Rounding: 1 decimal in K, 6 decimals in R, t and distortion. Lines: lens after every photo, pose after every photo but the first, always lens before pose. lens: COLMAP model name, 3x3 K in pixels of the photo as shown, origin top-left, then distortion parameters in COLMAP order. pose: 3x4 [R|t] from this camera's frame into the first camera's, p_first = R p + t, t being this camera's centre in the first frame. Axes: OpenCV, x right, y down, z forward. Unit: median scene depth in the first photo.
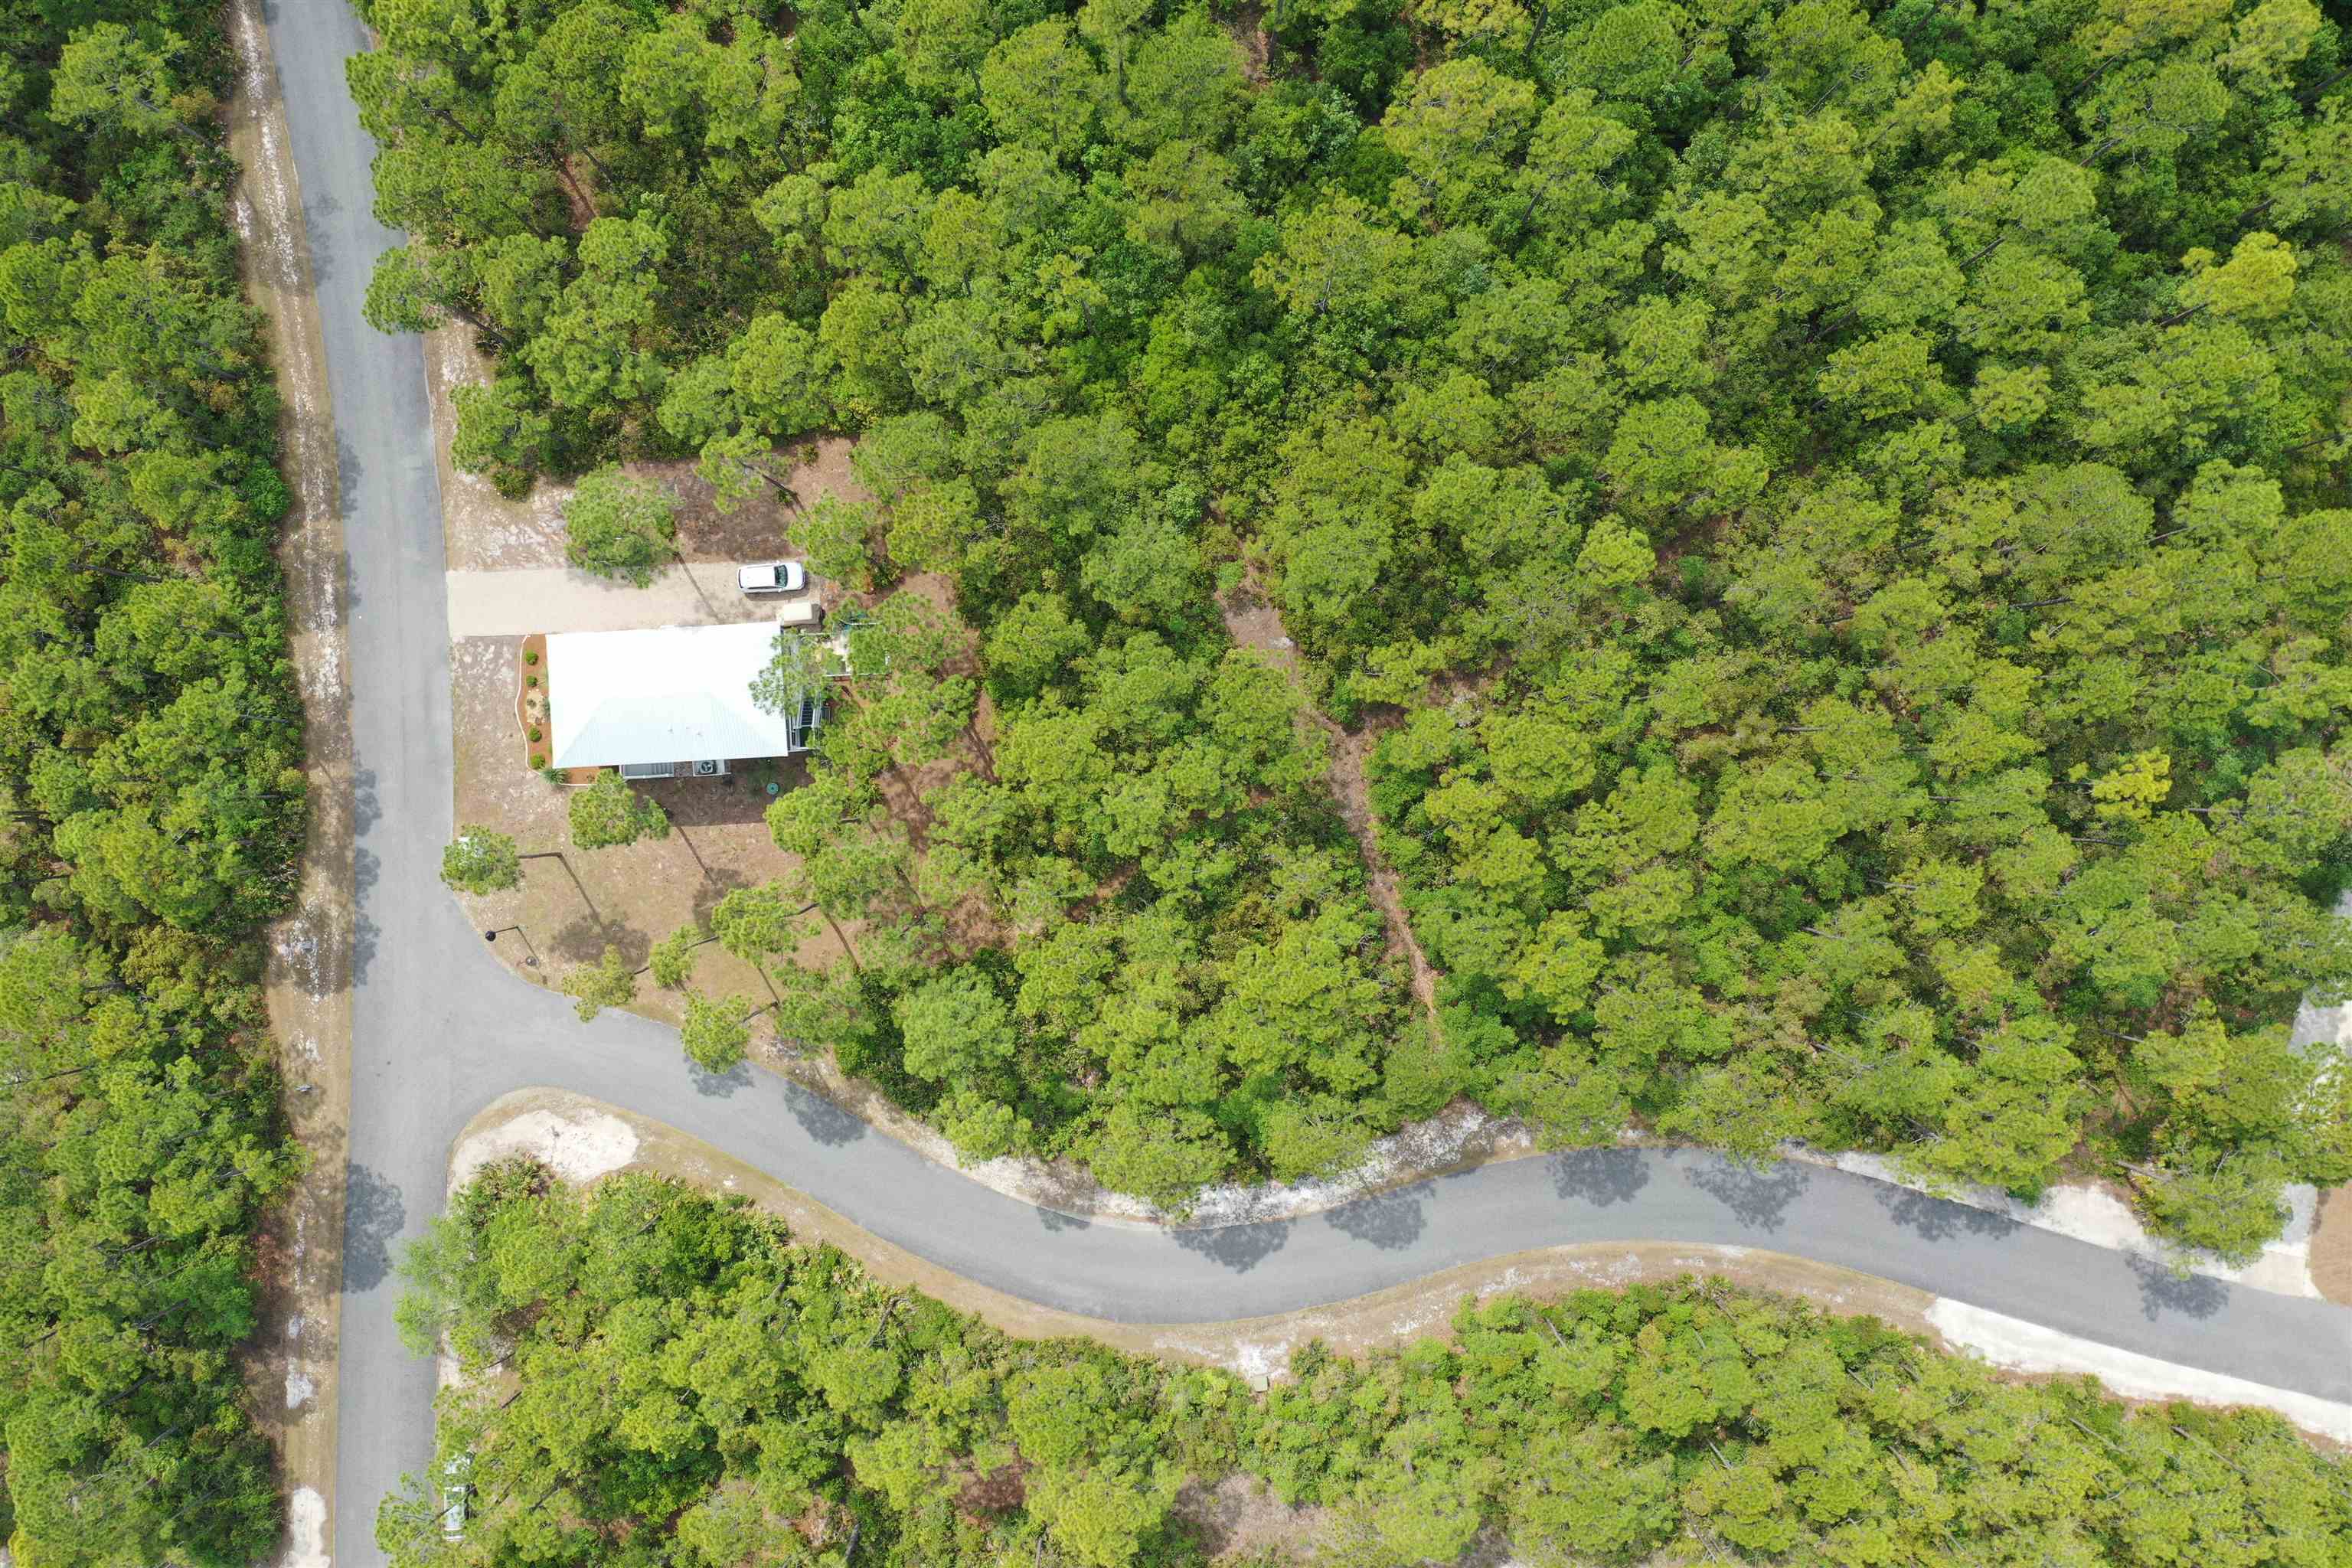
lens RADIAL K [[1877.9, 0, 1174.1], [0, 1877.9, 772.5], [0, 0, 1]] dist [0.005922, -0.010372]
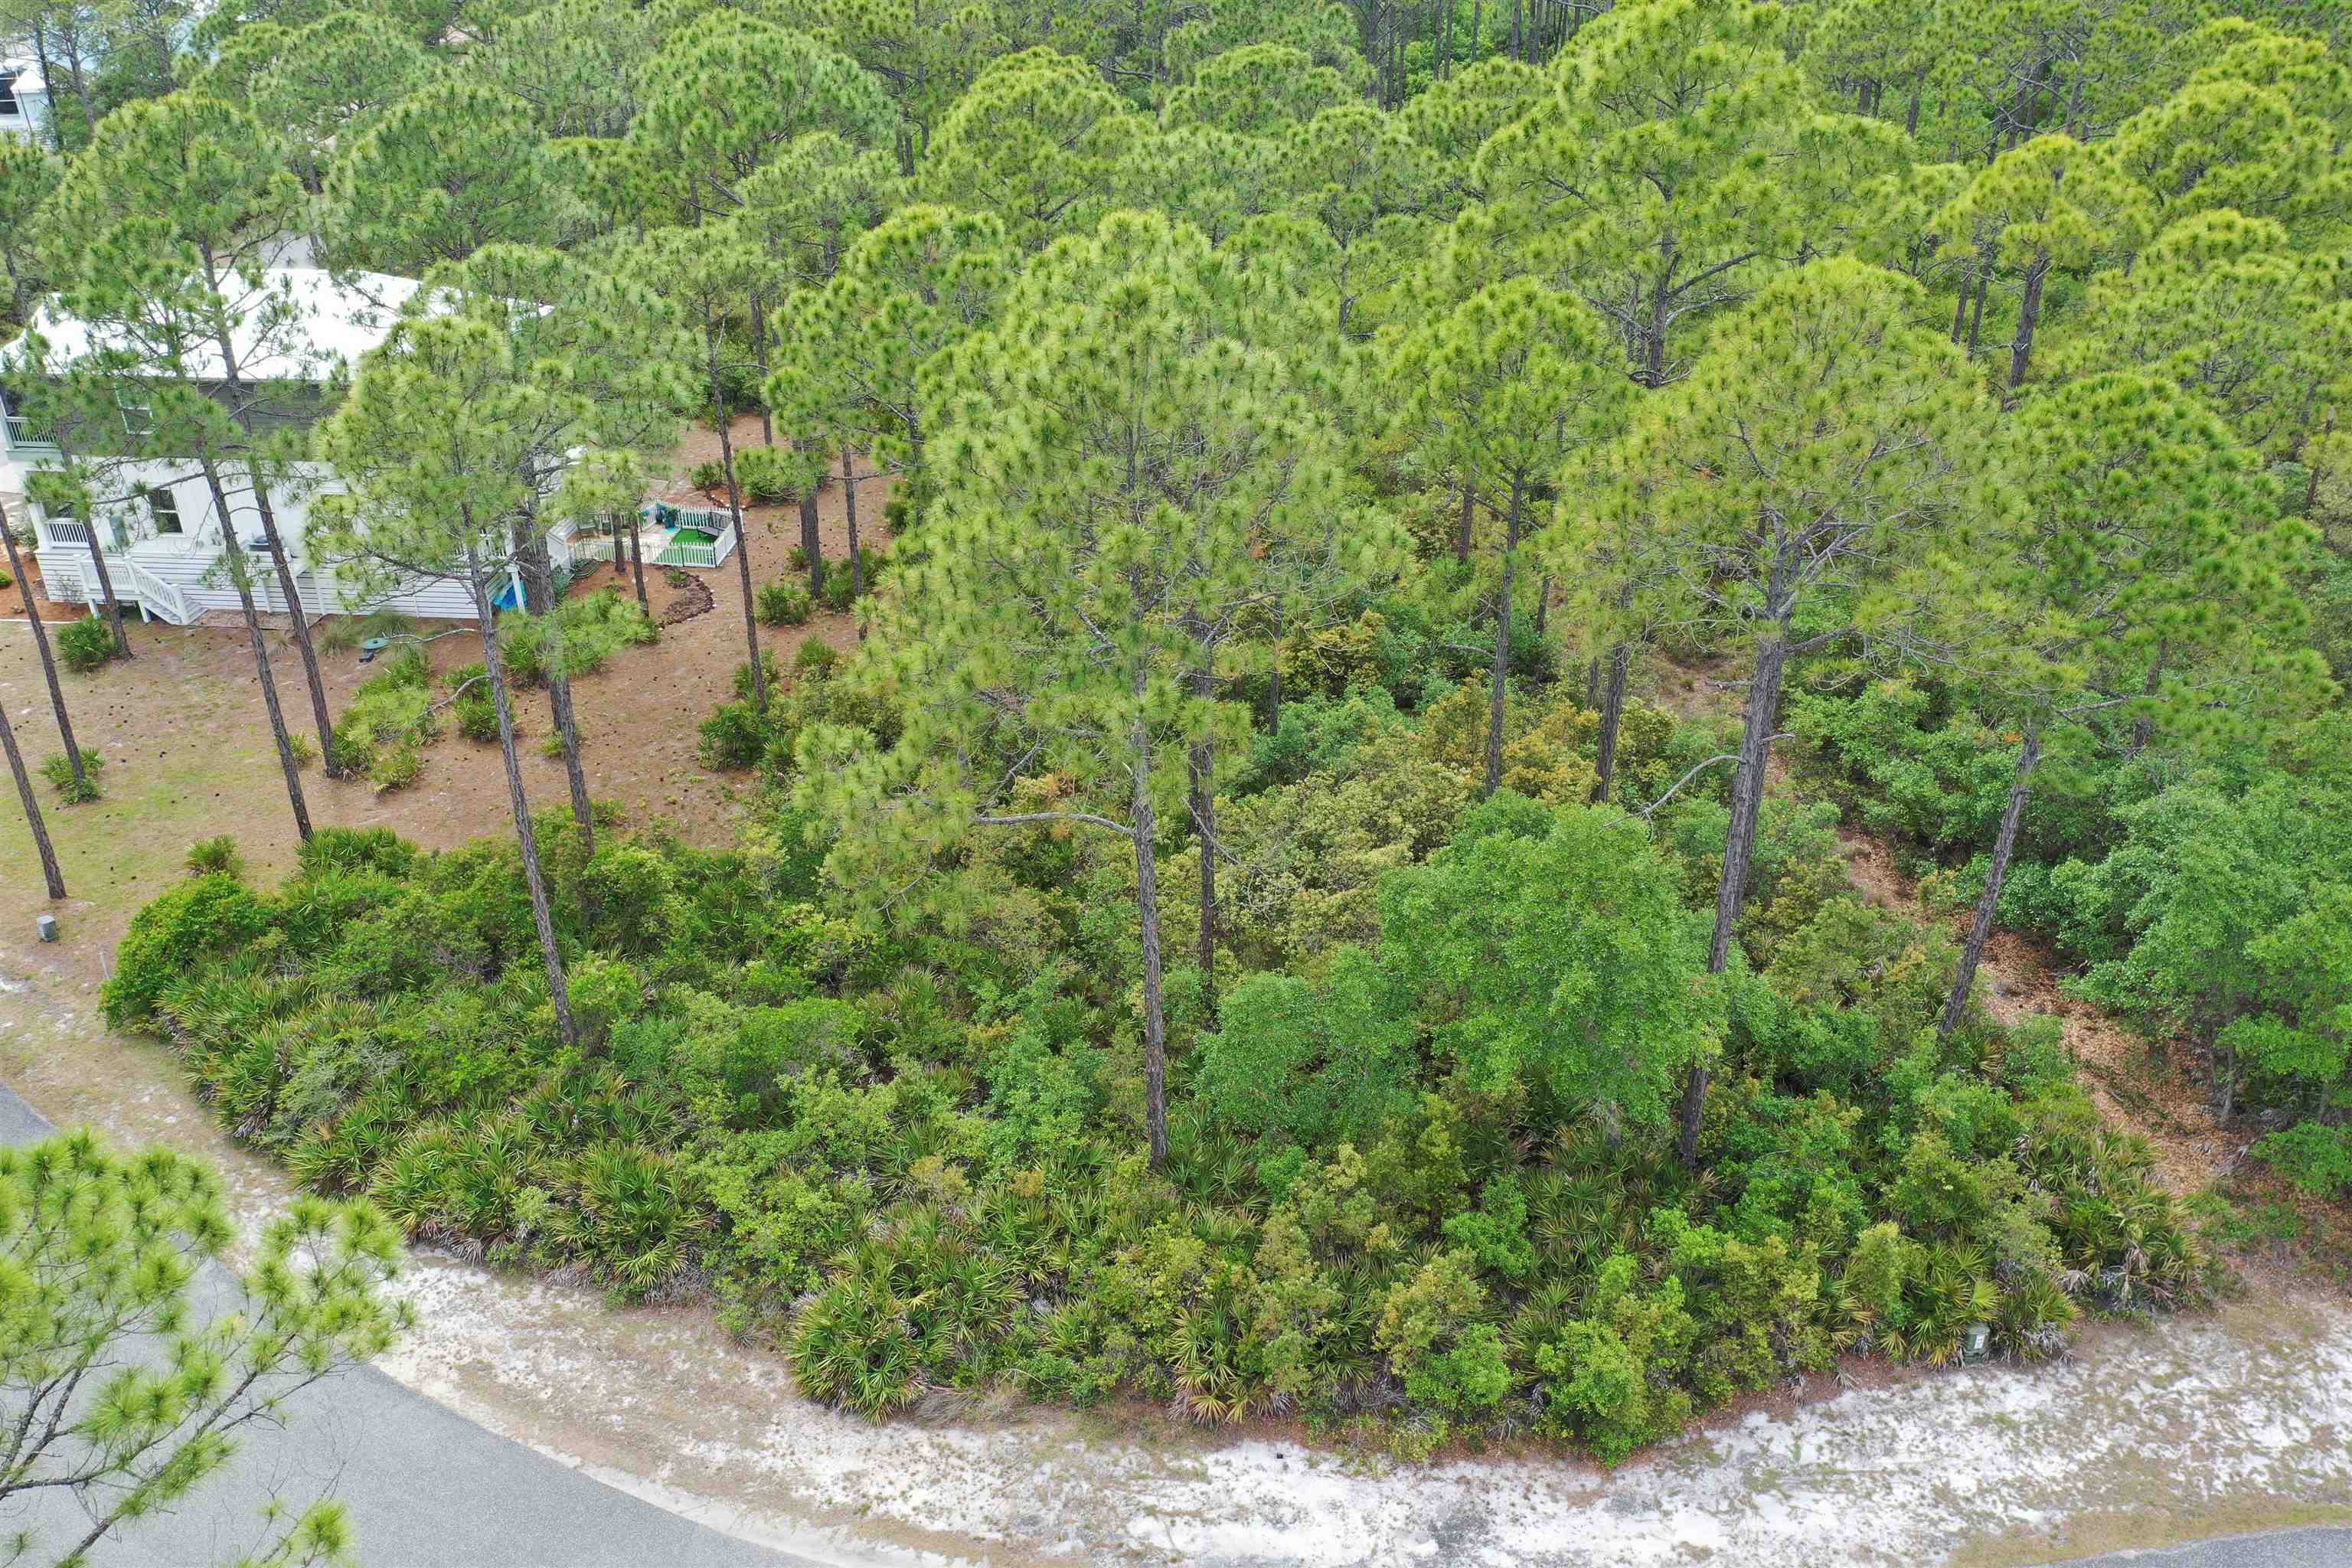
lens RADIAL K [[1877.9, 0, 1167.8], [0, 1877.9, 776.3], [0, 0, 1]] dist [0.005922, -0.010372]
pose [[0.989622, 0.067856, -0.126667, 0.031330], [-0.143695, 0.461833, -0.875250, 0.389510], [-0.000892, 0.884368, 0.466790, 0.829733]]
